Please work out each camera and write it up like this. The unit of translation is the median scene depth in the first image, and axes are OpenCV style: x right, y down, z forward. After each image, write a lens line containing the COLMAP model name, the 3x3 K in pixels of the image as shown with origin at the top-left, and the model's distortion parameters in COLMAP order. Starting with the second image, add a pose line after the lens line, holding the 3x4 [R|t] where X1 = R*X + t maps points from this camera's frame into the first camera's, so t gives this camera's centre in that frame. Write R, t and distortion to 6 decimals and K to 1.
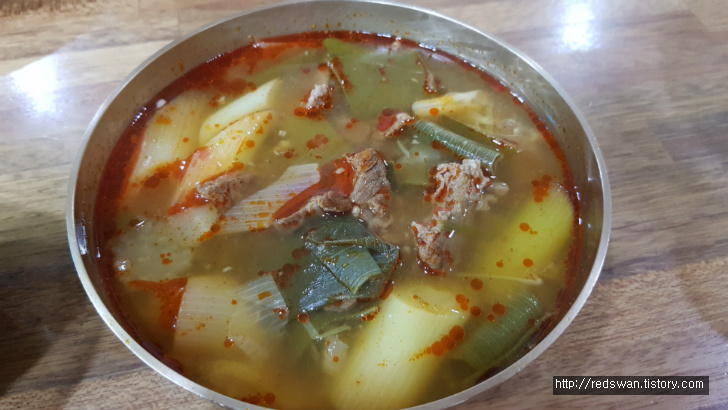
lens RADIAL K [[567.2, 0, 364.0], [0, 567.2, 205.0], [0, 0, 1]] dist [0.057646, -0.119821]
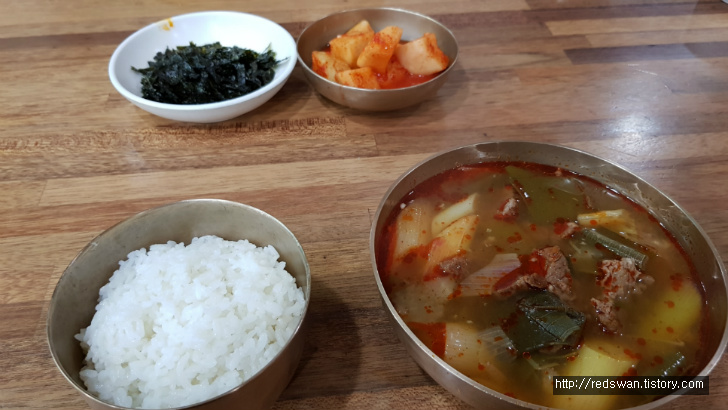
lens RADIAL K [[567.2, 0, 364.0], [0, 567.2, 205.0], [0, 0, 1]] dist [0.057646, -0.119821]
pose [[0.995570, 0.060509, -0.071962, -0.385041], [-0.071187, 0.985106, -0.156522, 0.062122], [0.061420, 0.160951, 0.985049, -0.495860]]
